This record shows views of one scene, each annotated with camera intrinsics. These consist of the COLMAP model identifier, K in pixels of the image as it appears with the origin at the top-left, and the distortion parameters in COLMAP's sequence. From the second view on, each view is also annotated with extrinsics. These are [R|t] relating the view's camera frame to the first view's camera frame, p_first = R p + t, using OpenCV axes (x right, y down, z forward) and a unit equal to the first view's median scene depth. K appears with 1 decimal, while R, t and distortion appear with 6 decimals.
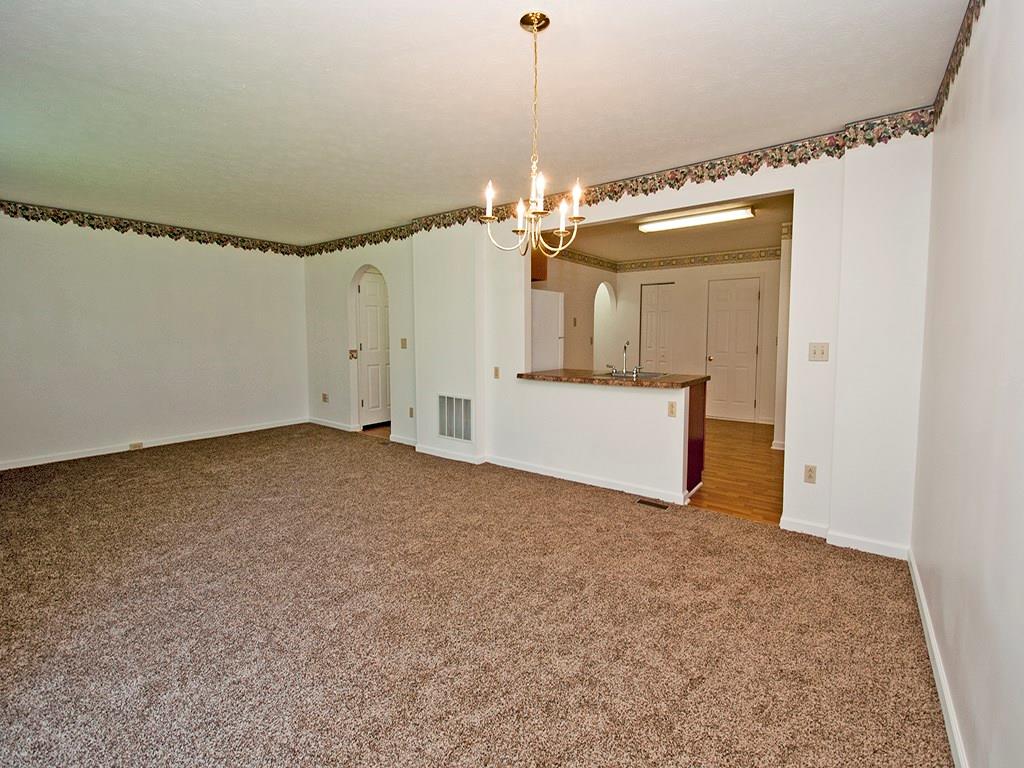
lens RADIAL K [[448.3, 0, 522.1], [0, 448.3, 376.8], [0, 0, 1]] dist [-0.002164, -0.010340]
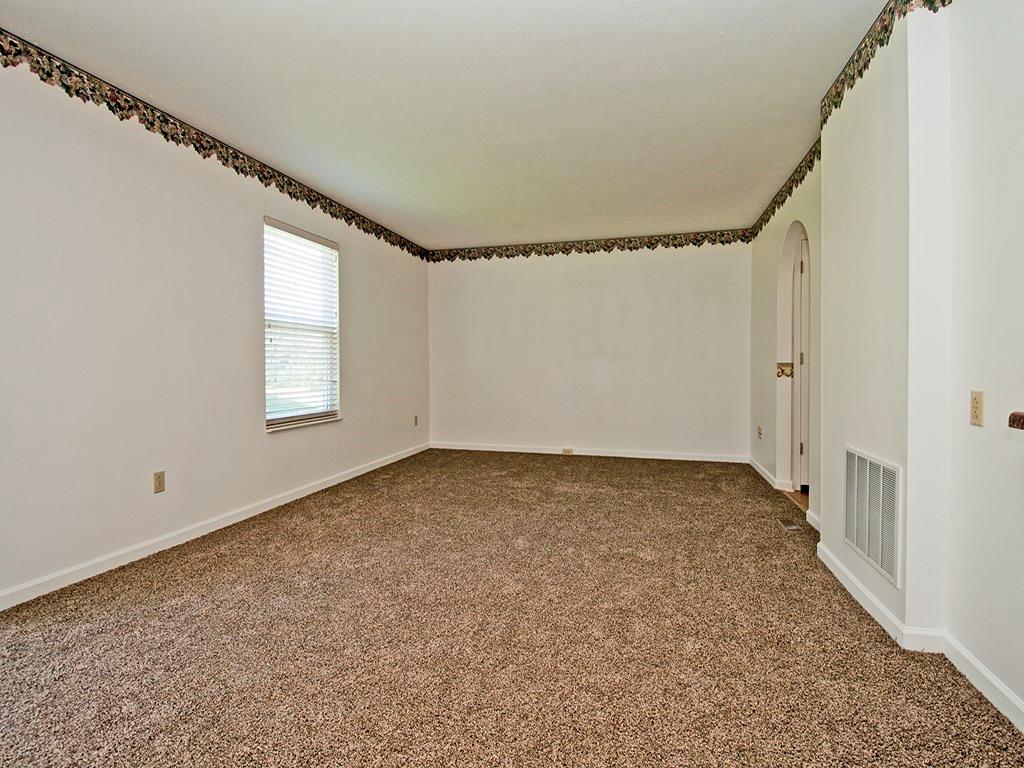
lens RADIAL K [[448.3, 0, 516.3], [0, 448.3, 384.5], [0, 0, 1]] dist [-0.002164, -0.010340]
pose [[0.332742, 0.031853, -0.942480, 0.149444], [-0.080770, 0.996719, 0.005171, -0.001846], [0.939553, 0.074404, 0.334223, 0.628807]]
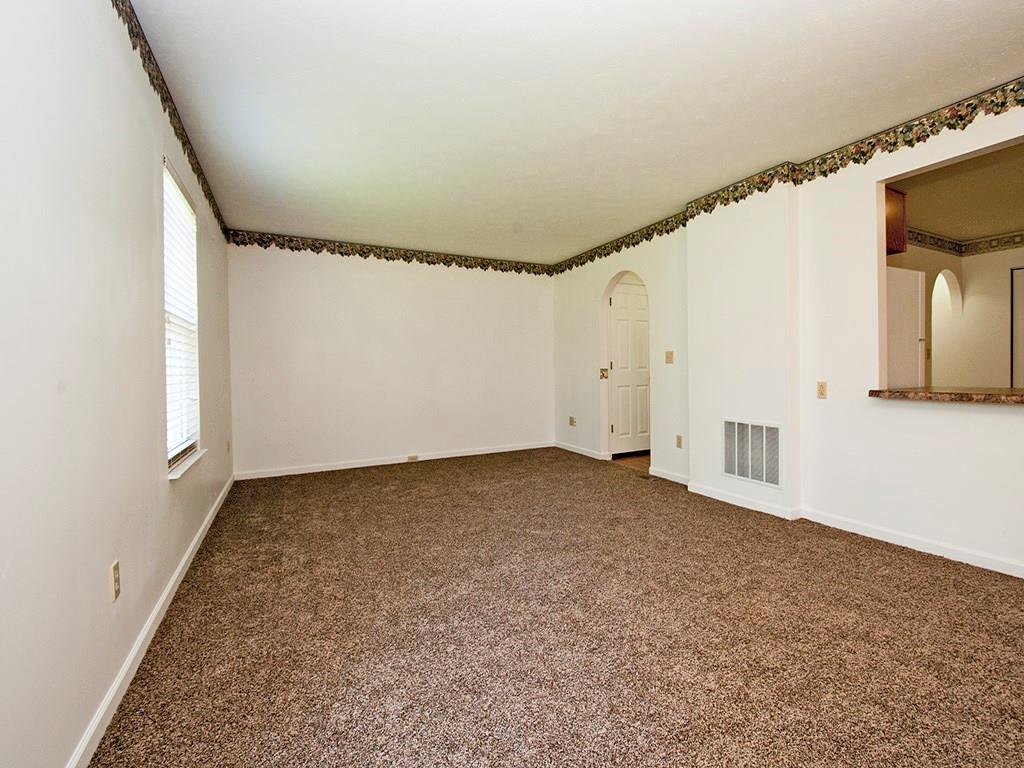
lens RADIAL K [[448.3, 0, 506.5], [0, 448.3, 382.8], [0, 0, 1]] dist [-0.002164, -0.010340]
pose [[0.876280, -0.005248, -0.481773, -0.169879], [-0.023644, 0.998267, -0.053880, 0.031927], [0.481221, 0.058605, 0.874638, 0.176666]]
